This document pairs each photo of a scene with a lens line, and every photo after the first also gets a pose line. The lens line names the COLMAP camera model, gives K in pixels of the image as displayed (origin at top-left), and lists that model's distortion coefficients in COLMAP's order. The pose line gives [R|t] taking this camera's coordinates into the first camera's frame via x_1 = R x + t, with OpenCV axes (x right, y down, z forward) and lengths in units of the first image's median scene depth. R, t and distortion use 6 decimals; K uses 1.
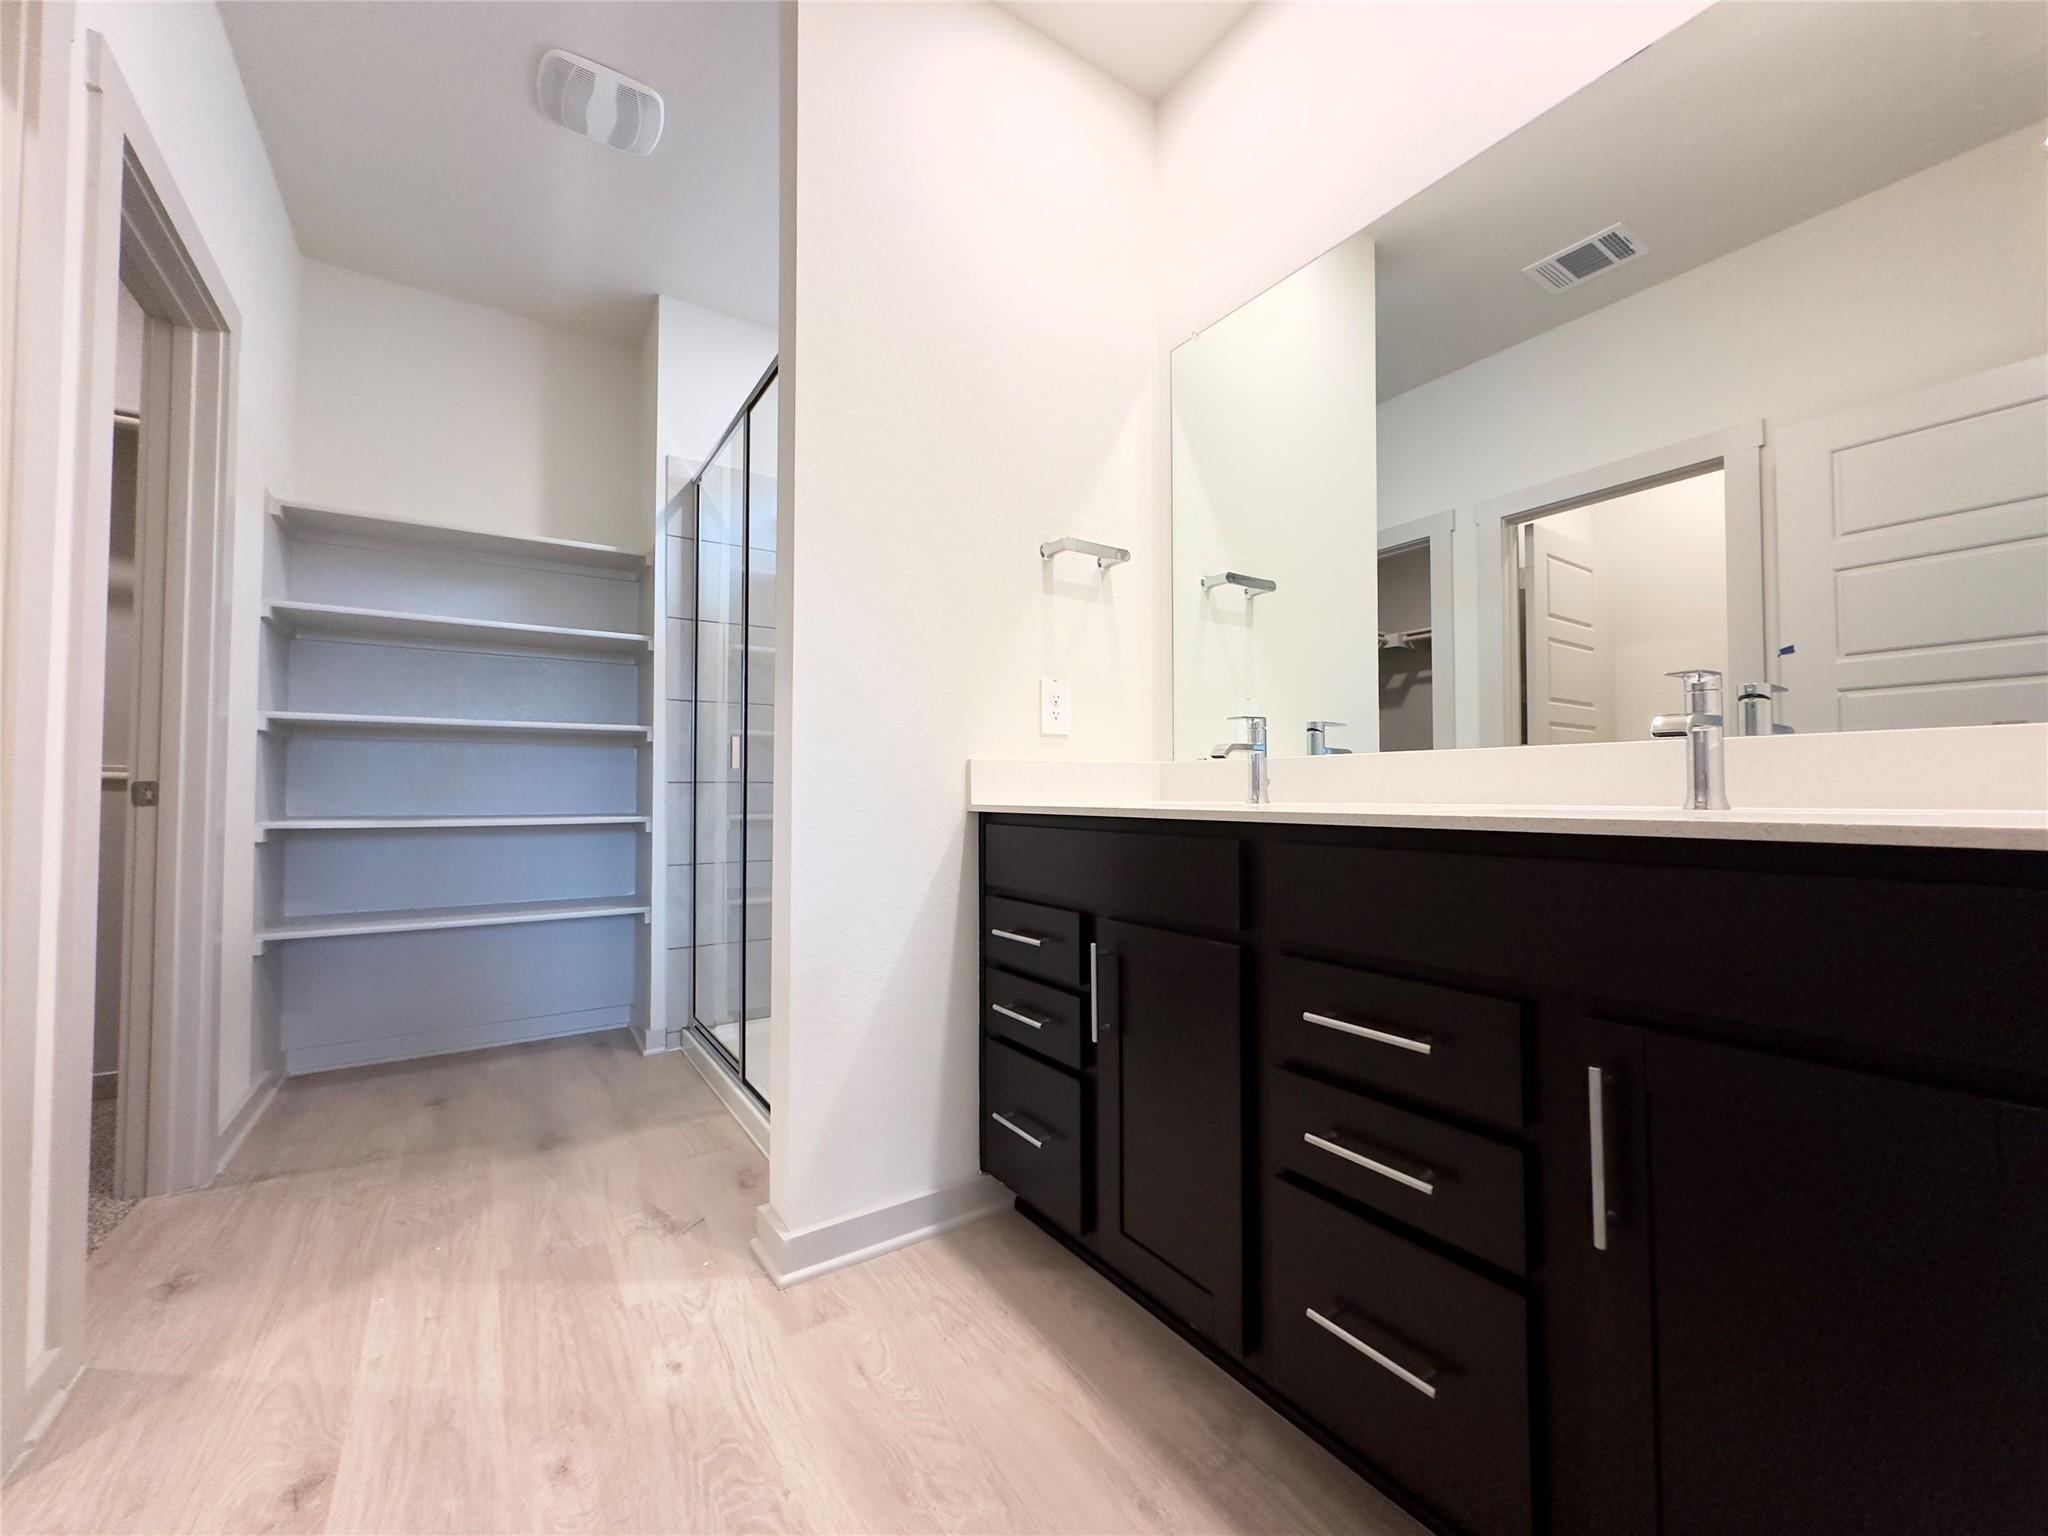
lens RADIAL K [[817.8, 0, 1022.8], [0, 817.8, 762.2], [0, 0, 1]] dist [-0.007488, 0.002125]
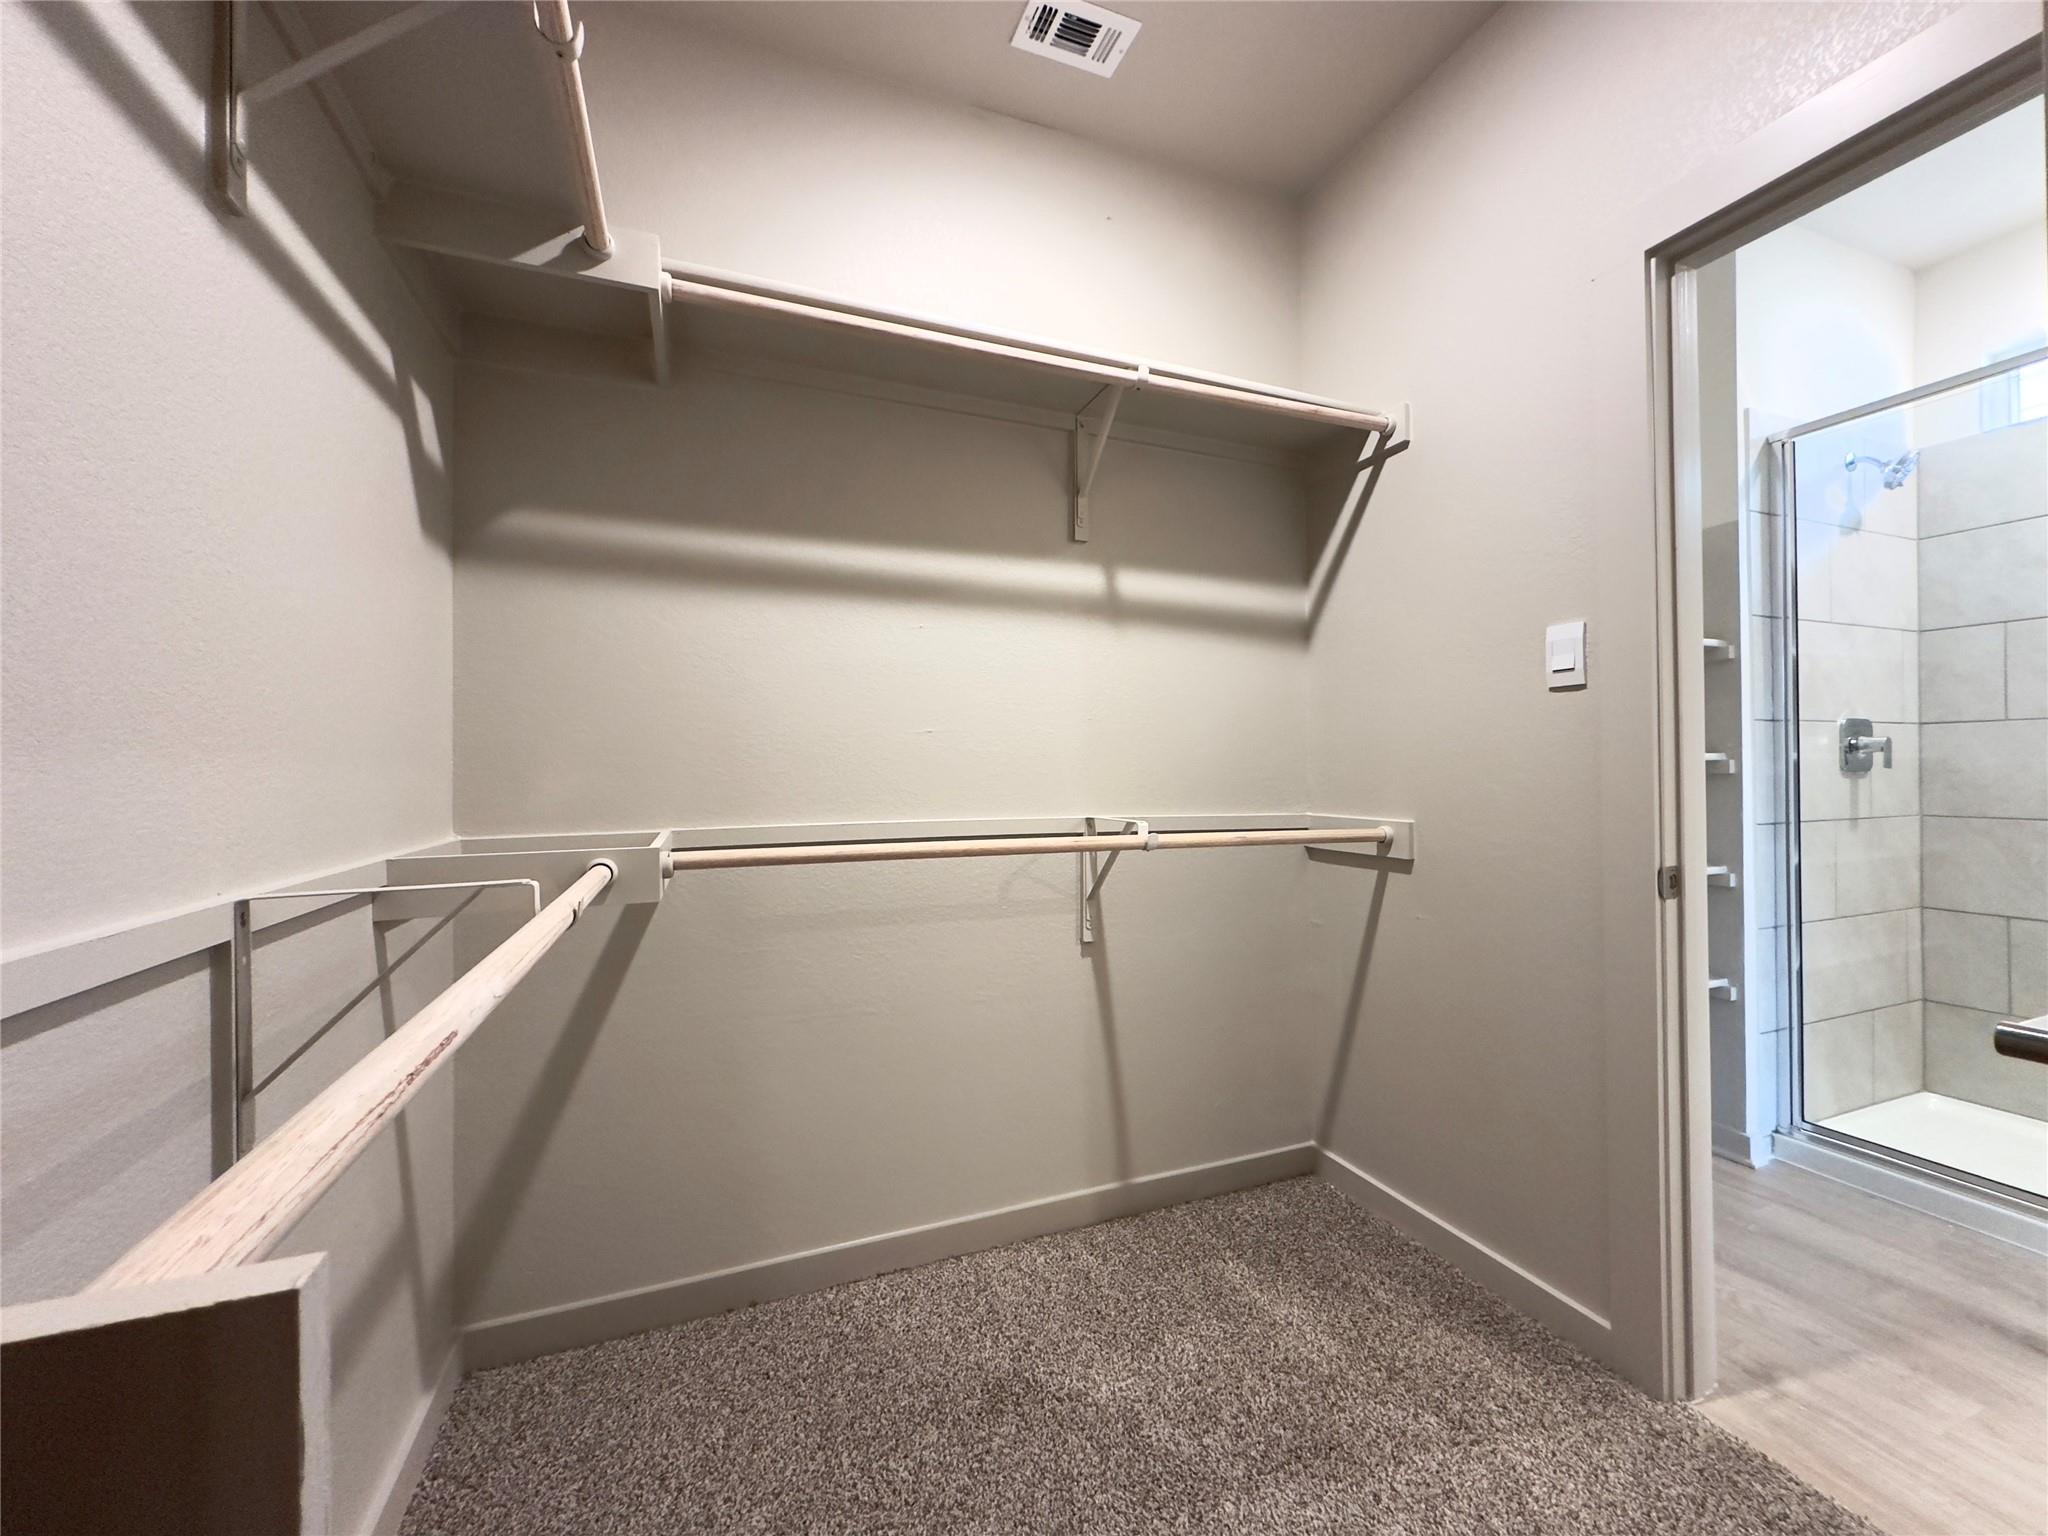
lens RADIAL K [[817.8, 0, 1023.6], [0, 817.8, 770.7], [0, 0, 1]] dist [-0.007488, 0.002125]
pose [[0.976054, -0.009699, -0.217313, -2.124611], [0.016925, 0.999363, 0.031412, -0.143993], [0.216870, -0.034338, 0.975596, 0.169939]]
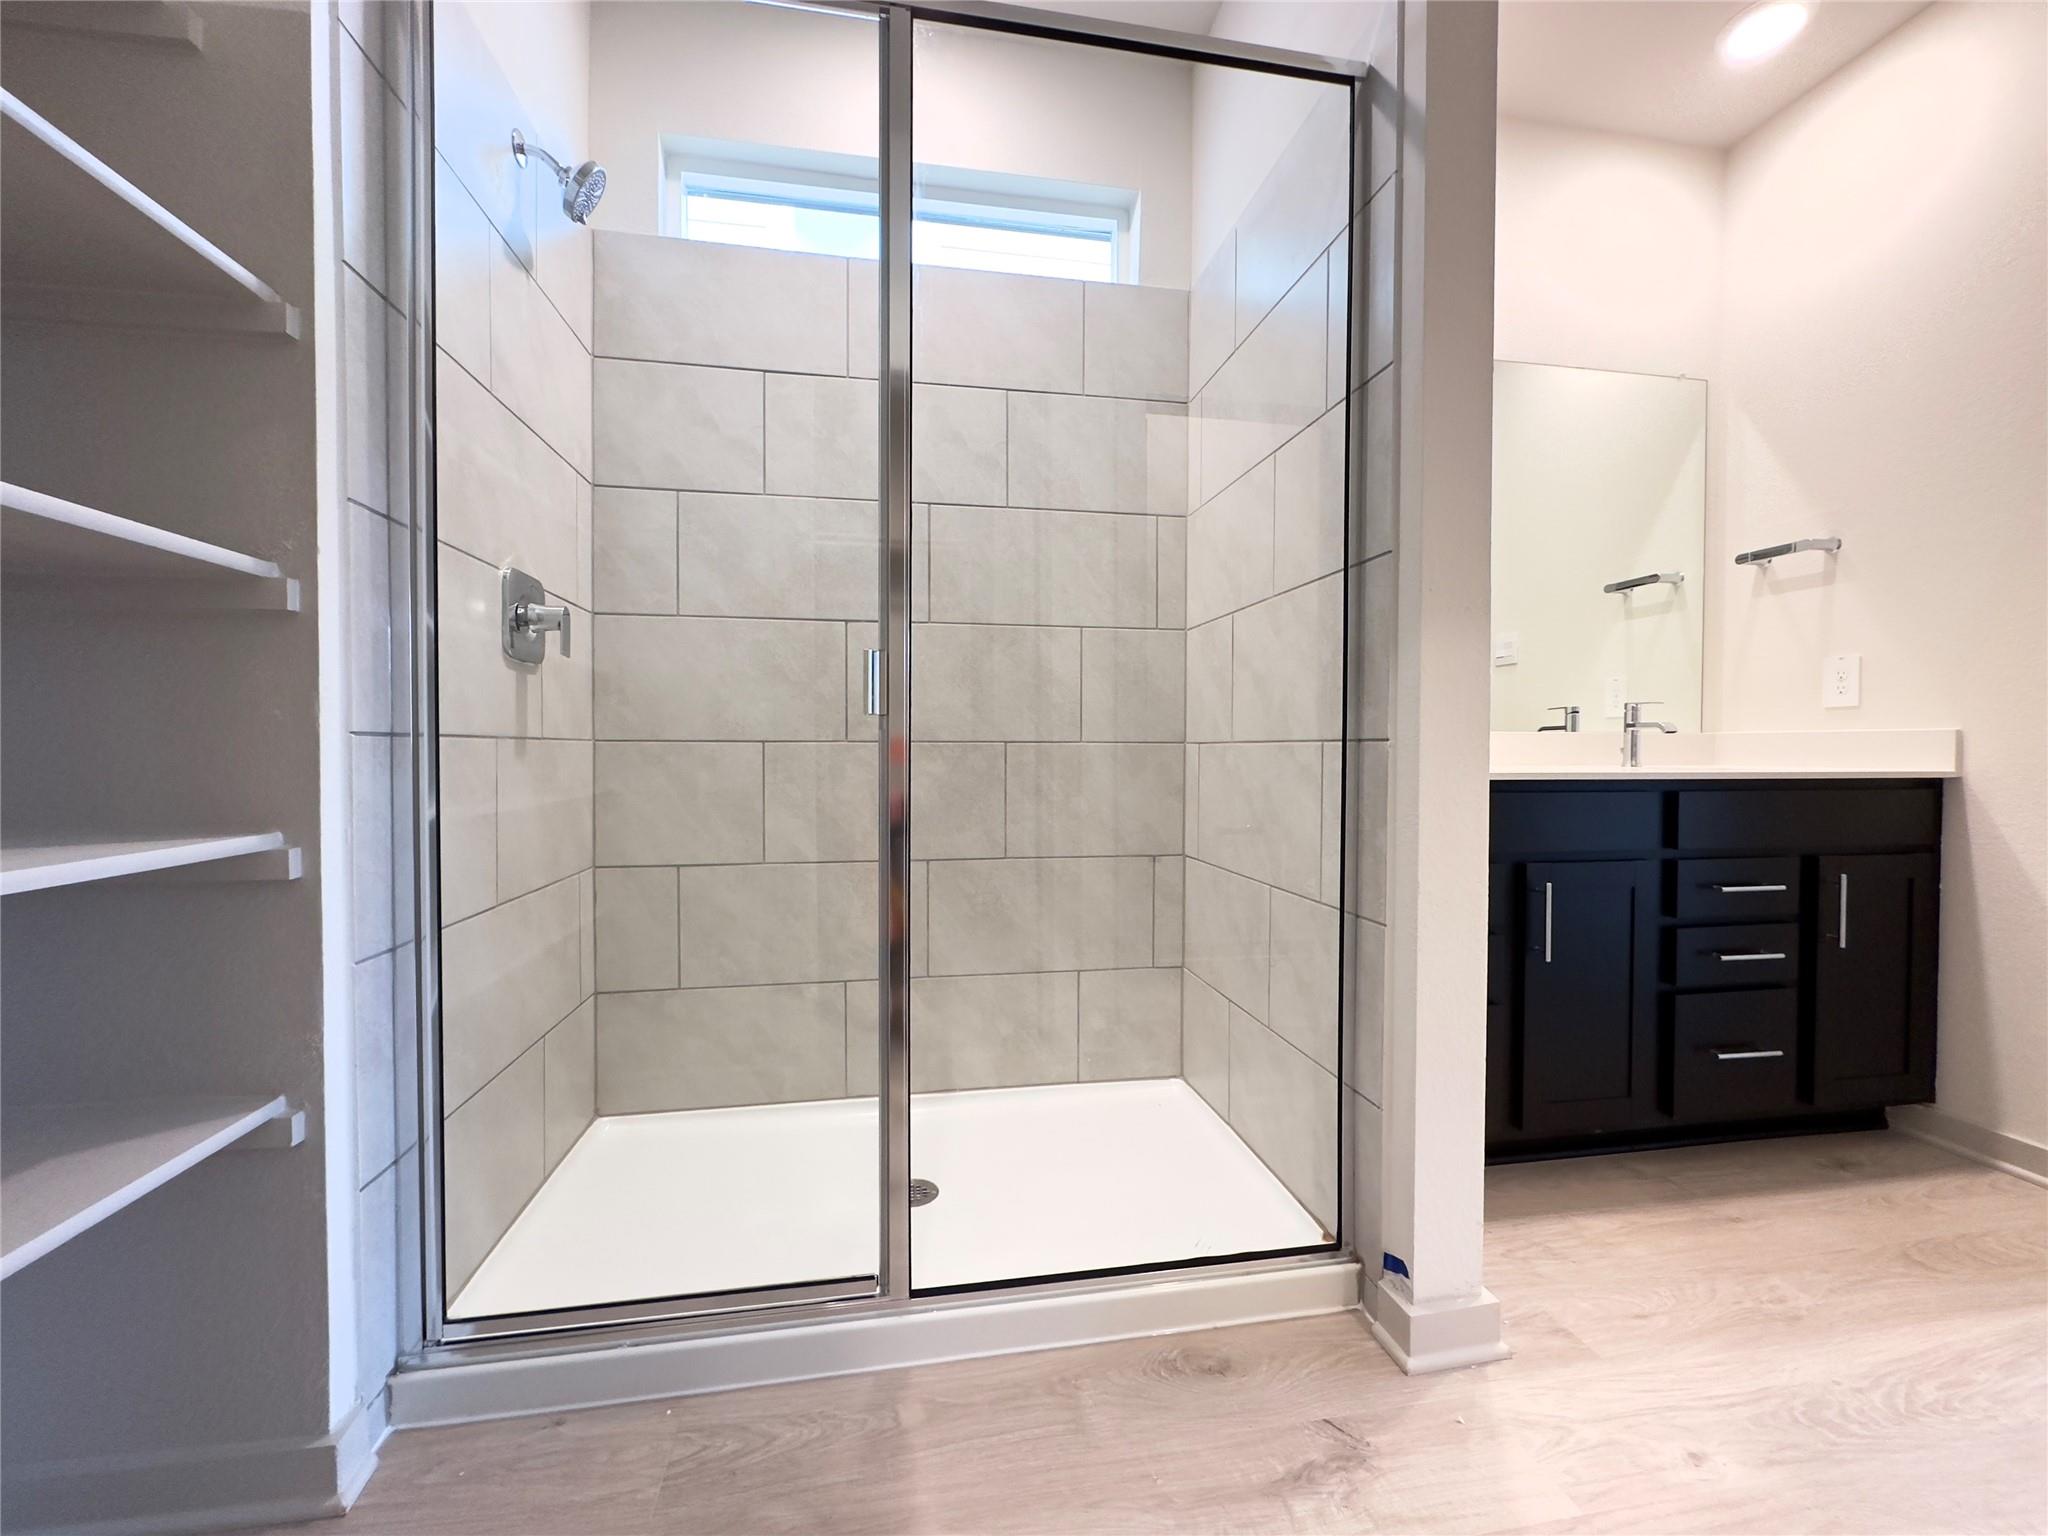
lens RADIAL K [[817.8, 0, 1029.9], [0, 817.8, 768.8], [0, 0, 1]] dist [-0.007488, 0.002125]
pose [[0.403896, -0.017954, 0.914629, -1.421405], [-0.037005, 0.998668, 0.035946, 0.035799], [-0.914056, -0.048364, 0.402694, 1.298517]]
